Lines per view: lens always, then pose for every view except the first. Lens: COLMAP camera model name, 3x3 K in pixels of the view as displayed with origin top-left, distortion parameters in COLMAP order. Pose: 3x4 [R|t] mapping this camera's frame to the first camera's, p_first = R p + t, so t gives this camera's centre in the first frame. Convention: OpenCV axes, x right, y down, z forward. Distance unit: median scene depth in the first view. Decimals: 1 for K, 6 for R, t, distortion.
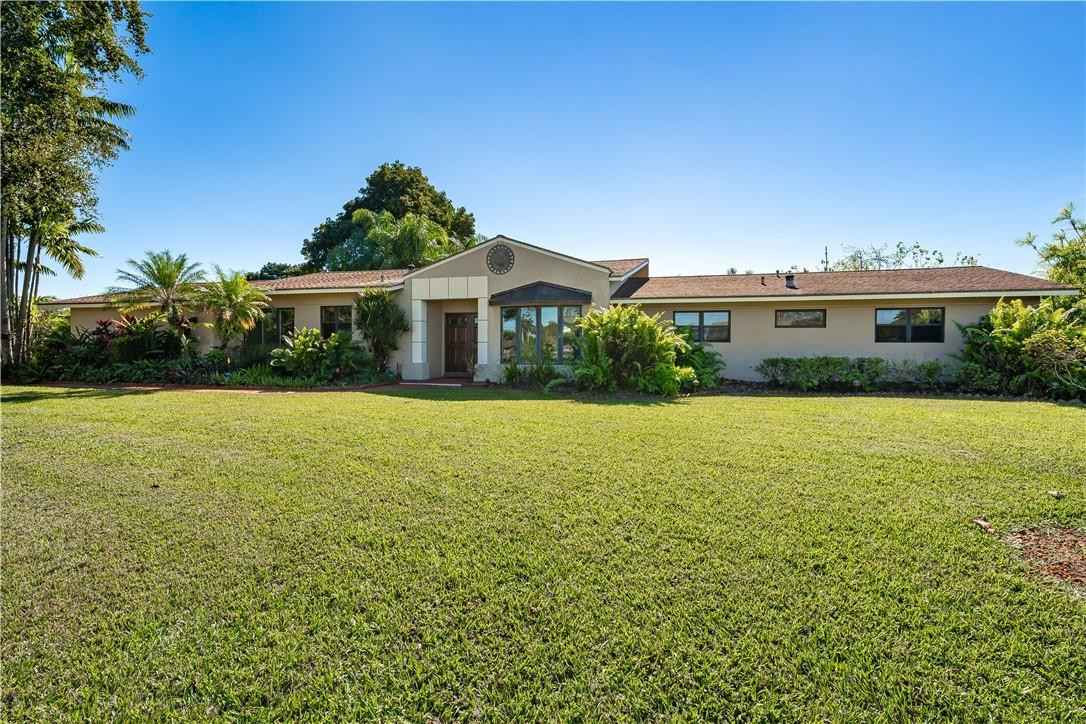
lens RADIAL K [[503.9, 0, 543.0], [0, 503.9, 362.0], [0, 0, 1]] dist [-0.001273, -0.000059]
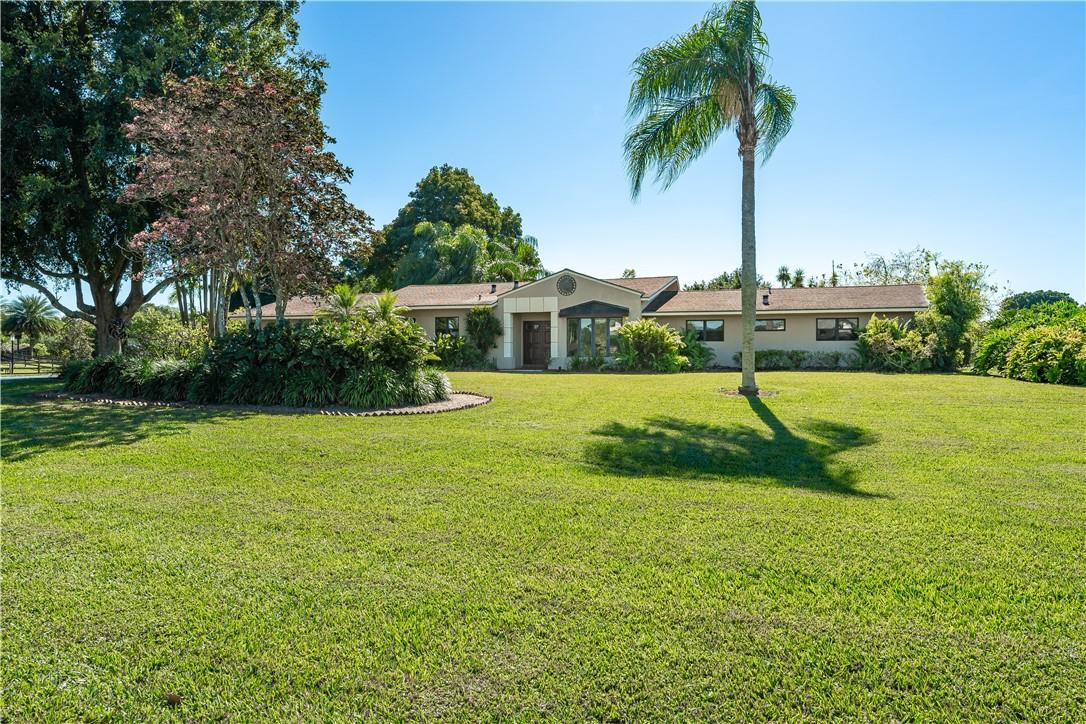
lens RADIAL K [[503.9, 0, 543.0], [0, 503.9, 362.0], [0, 0, 1]] dist [-0.001273, -0.000059]
pose [[0.995528, -0.002077, -0.094447, -0.014810], [0.002003, 0.999998, -0.000884, 0.019660], [0.094449, 0.000691, 0.995530, -0.461195]]
